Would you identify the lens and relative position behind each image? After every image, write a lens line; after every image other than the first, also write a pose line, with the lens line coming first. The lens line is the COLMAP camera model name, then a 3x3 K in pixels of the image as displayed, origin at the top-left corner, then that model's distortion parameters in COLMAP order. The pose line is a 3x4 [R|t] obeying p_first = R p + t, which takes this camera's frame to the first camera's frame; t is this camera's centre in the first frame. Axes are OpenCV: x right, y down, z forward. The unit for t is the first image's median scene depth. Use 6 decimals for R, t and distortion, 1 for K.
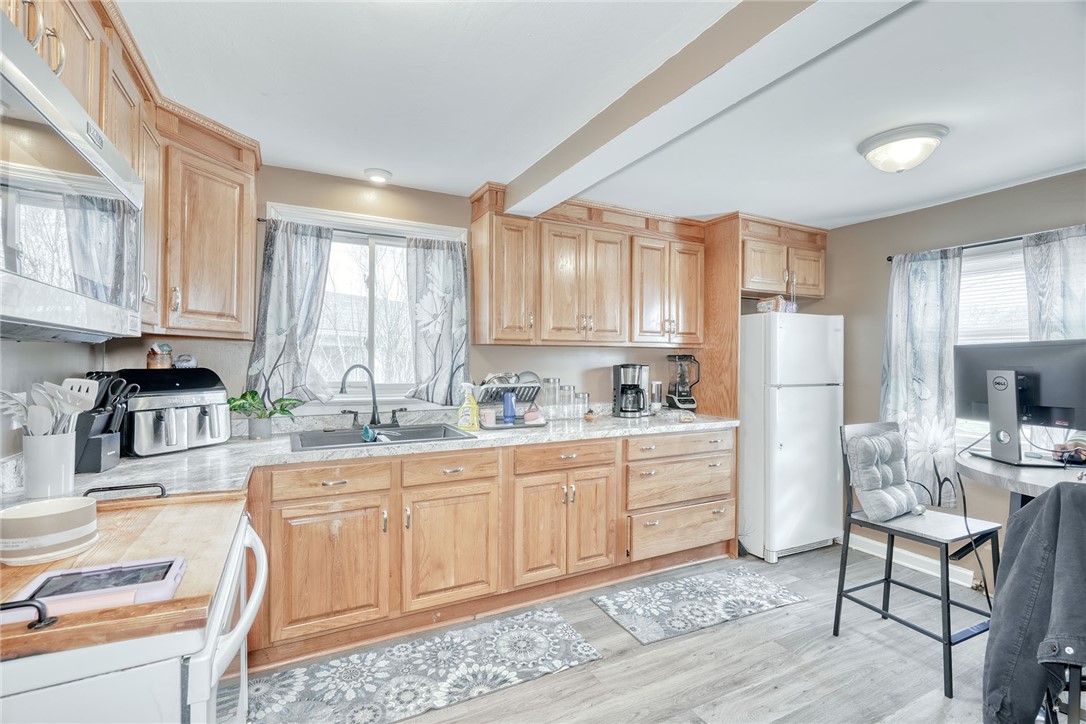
lens RADIAL K [[492.2, 0, 533.5], [0, 492.2, 360.5], [0, 0, 1]] dist [-0.000863, 0.000925]
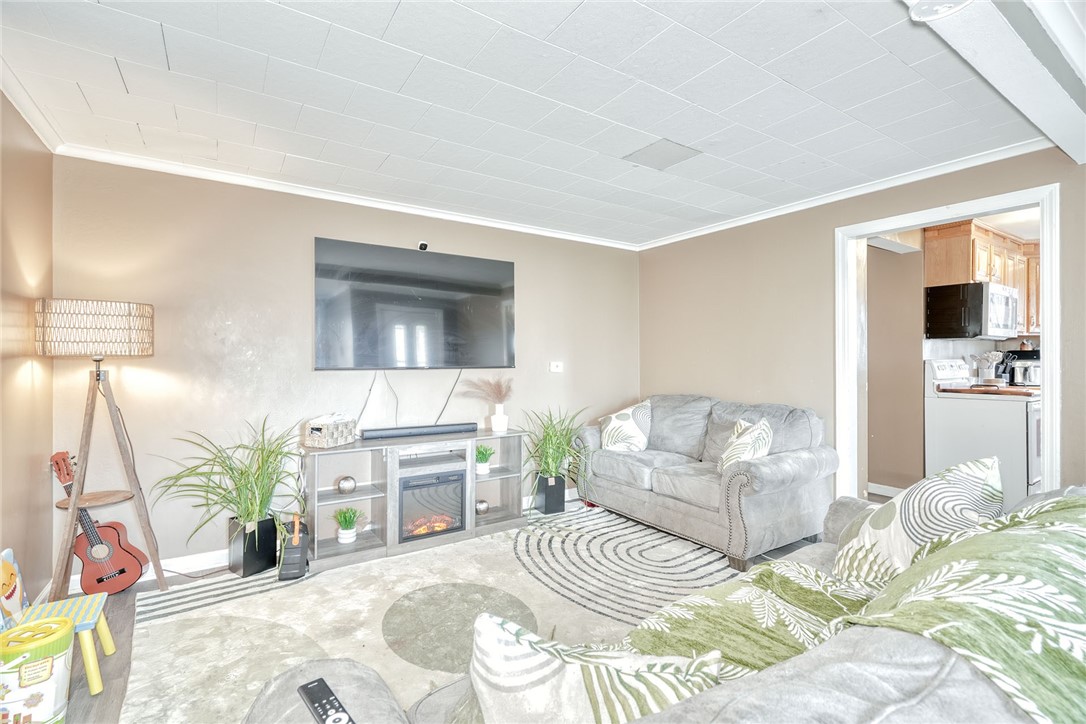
lens RADIAL K [[492.2, 0, 543.5], [0, 492.2, 356.5], [0, 0, 1]] dist [-0.000863, 0.000925]
pose [[0.132184, -0.002363, -0.991222, 1.002715], [0.005678, 0.999983, -0.001626, 0.029952], [0.991209, -0.005414, 0.132195, -1.264500]]
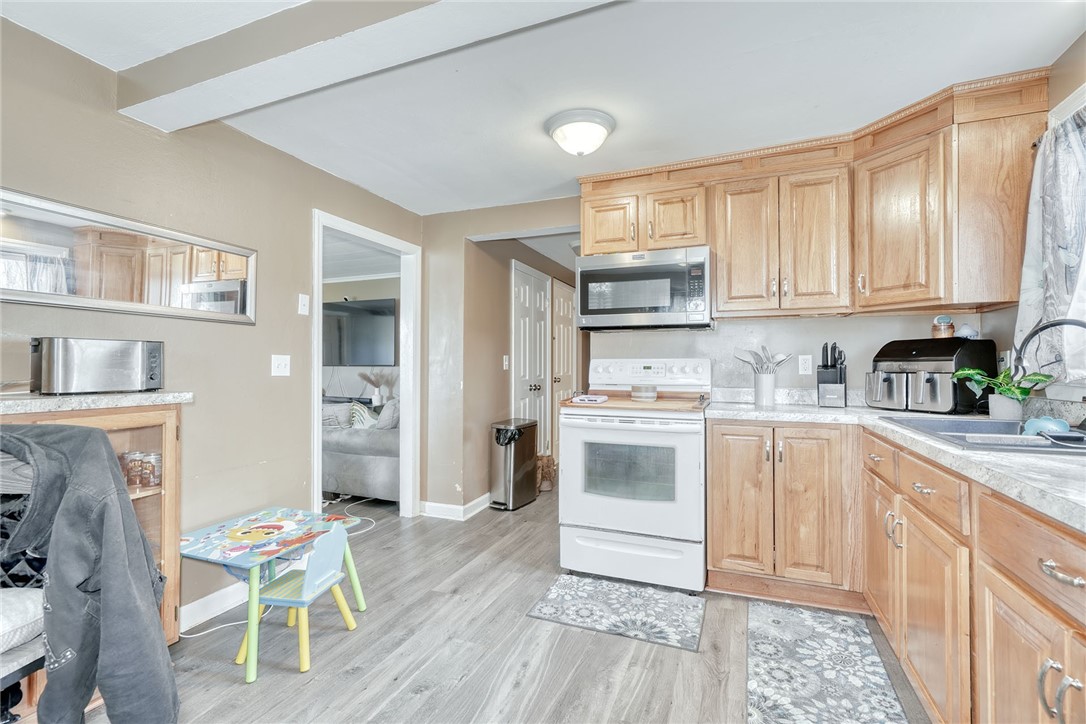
lens RADIAL K [[492.2, 0, 549.0], [0, 492.2, 358.8], [0, 0, 1]] dist [-0.000863, 0.000925]
pose [[-0.742280, -0.015692, -0.669906, 0.540079], [-0.003263, 0.999799, -0.019805, 0.073143], [0.670082, -0.012515, -0.742182, 1.067859]]
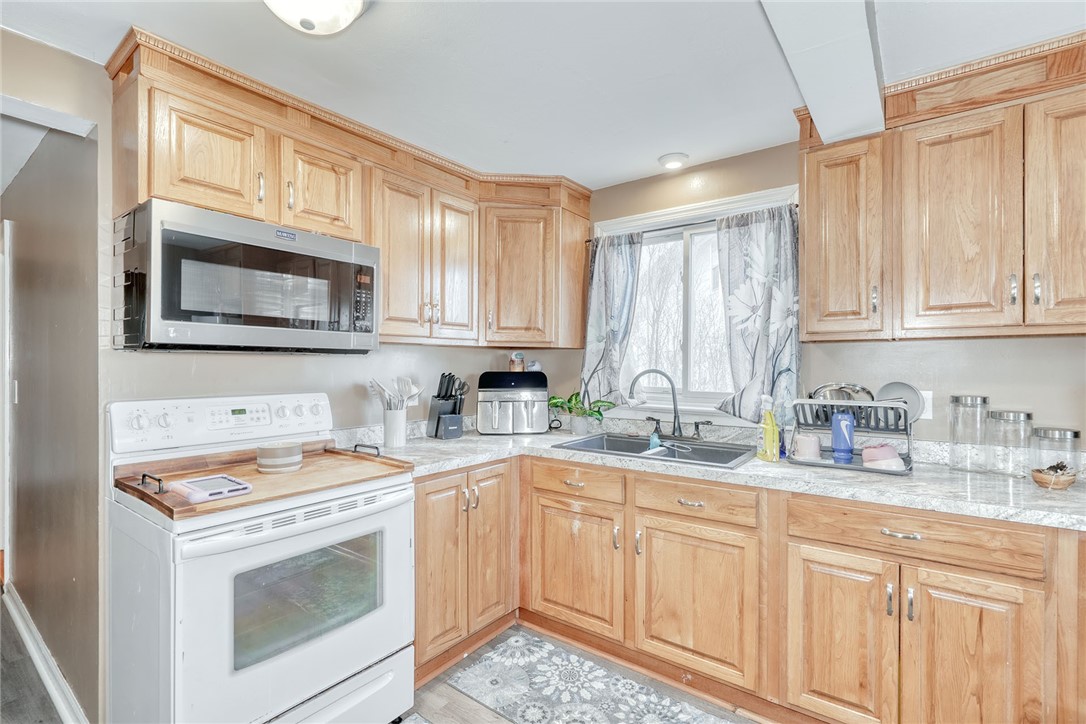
lens RADIAL K [[492.2, 0, 539.4], [0, 492.2, 365.8], [0, 0, 1]] dist [-0.000863, 0.000925]
pose [[0.447543, -0.001606, -0.894261, 0.408871], [0.001432, 0.999998, -0.001079, 0.001659], [0.894261, -0.000798, 0.447544, 0.396769]]
